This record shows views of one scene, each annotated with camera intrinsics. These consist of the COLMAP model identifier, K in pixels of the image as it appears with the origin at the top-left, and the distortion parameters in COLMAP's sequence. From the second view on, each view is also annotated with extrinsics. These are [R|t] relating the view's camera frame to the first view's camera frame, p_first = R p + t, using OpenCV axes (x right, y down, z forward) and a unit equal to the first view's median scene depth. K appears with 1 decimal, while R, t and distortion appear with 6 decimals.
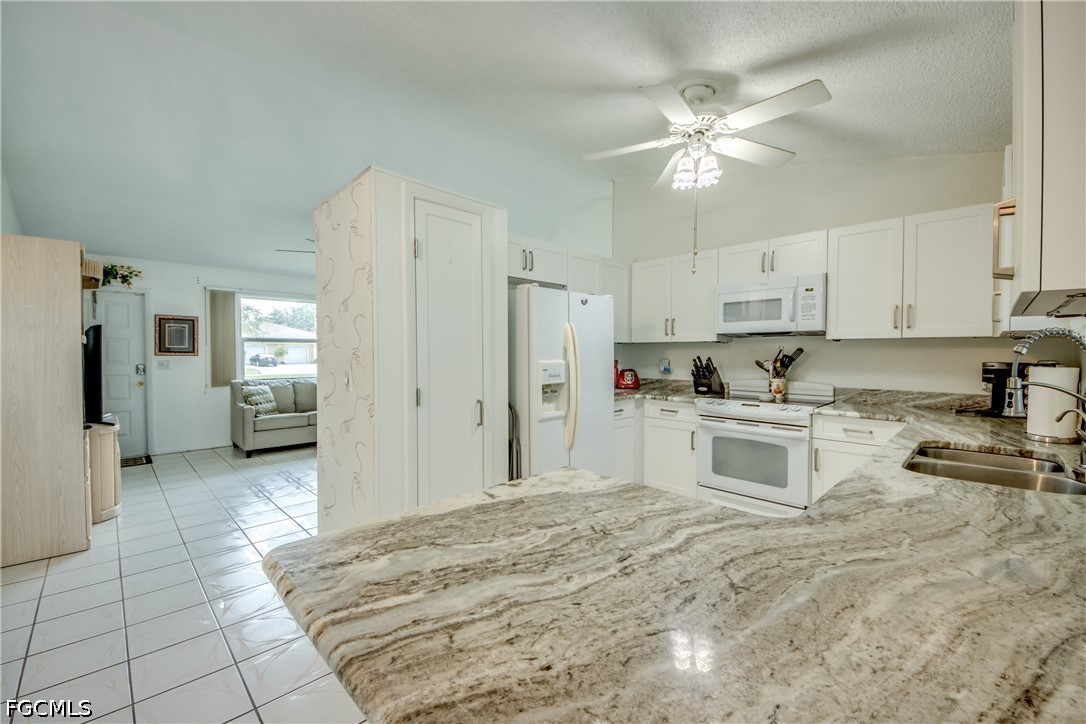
lens RADIAL K [[448.1, 0, 535.3], [0, 448.1, 363.3], [0, 0, 1]] dist [0.029645, -0.025994]
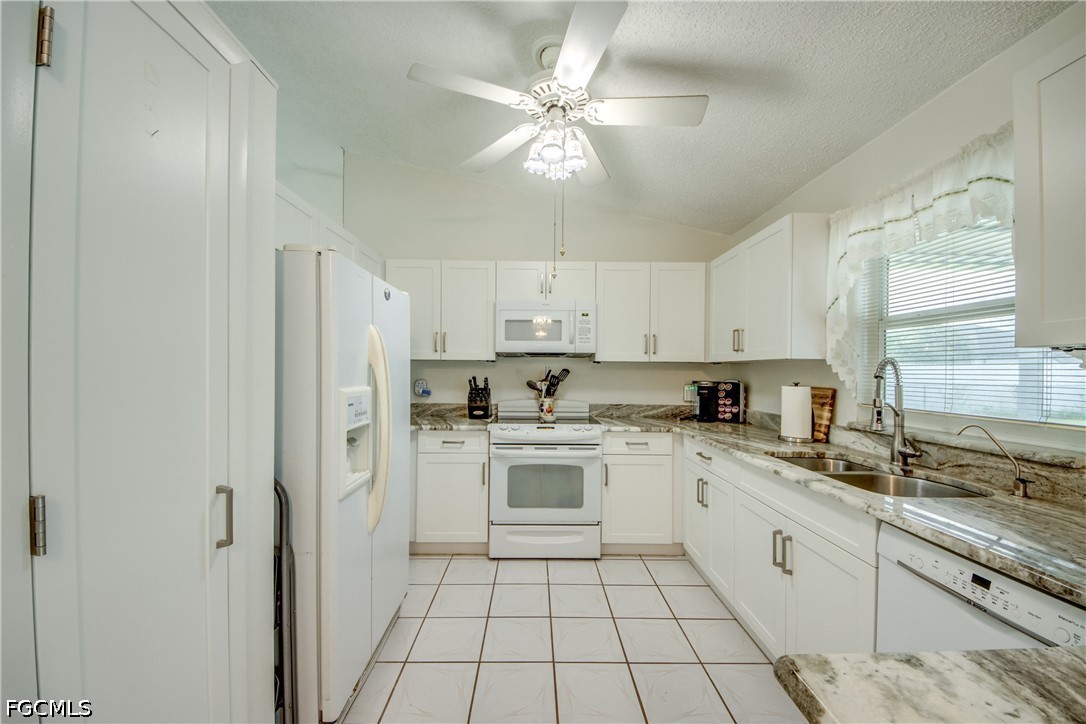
lens RADIAL K [[406.7, 0, 540.1], [0, 406.7, 370.3], [0, 0, 1]] dist [0.032440, -0.023688]
pose [[0.686312, 0.005484, 0.727287, -0.165820], [0.010650, 0.999789, -0.017589, -0.014965], [-0.727230, 0.019817, 0.686108, 0.415291]]
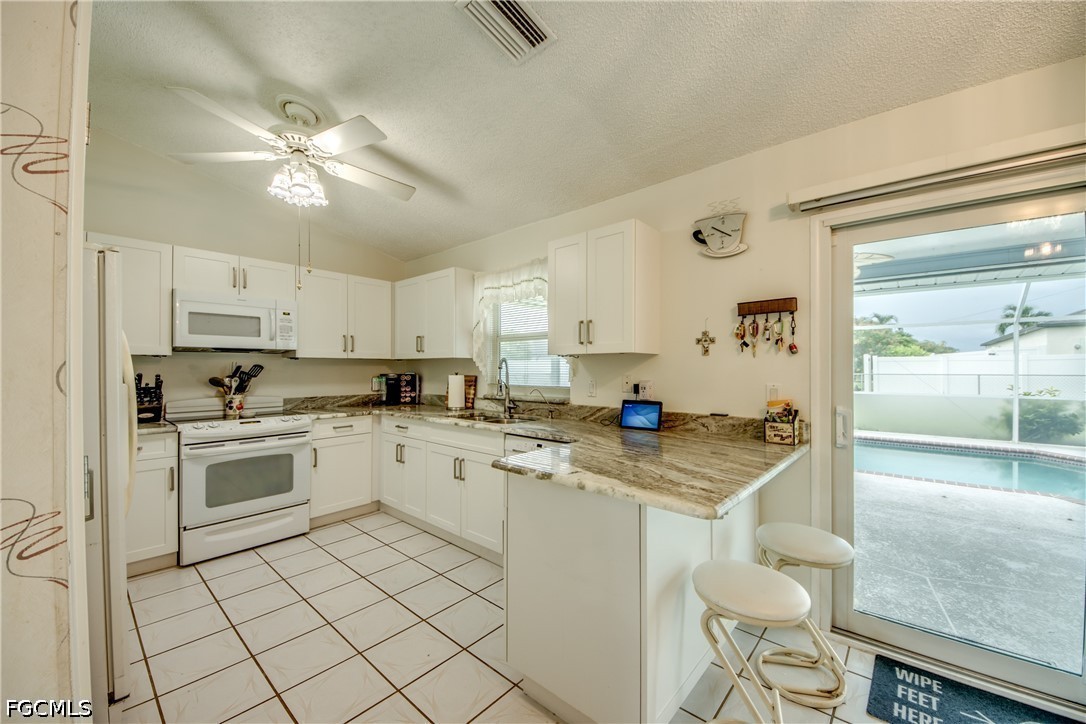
lens RADIAL K [[412.0, 0, 546.0], [0, 412.0, 366.4], [0, 0, 1]] dist [0.032191, -0.018370]
pose [[-0.091294, 0.002129, 0.995822, -0.499956], [0.026249, 0.999655, 0.000269, -0.012572], [-0.995478, 0.026164, -0.091318, 0.441092]]
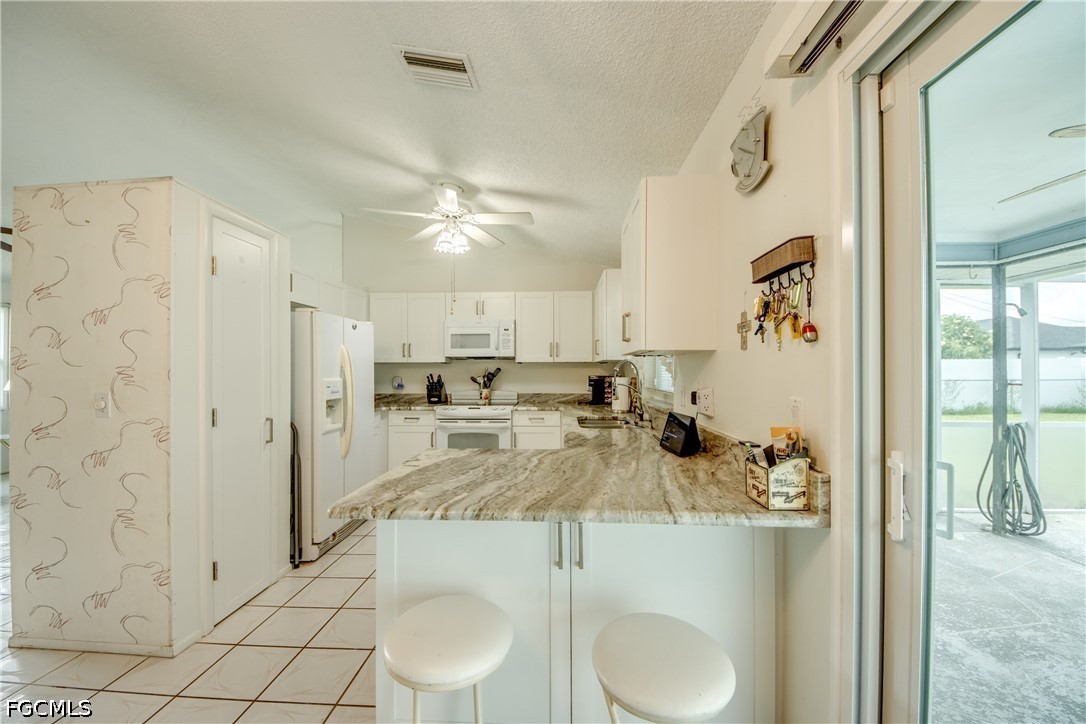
lens RADIAL K [[426.5, 0, 545.9], [0, 426.5, 367.0], [0, 0, 1]] dist [0.053791, -0.020718]
pose [[0.727565, 0.003625, 0.686029, -0.283099], [0.020074, 0.999445, -0.026570, 0.004043], [-0.685745, 0.033103, 0.727088, -0.135251]]
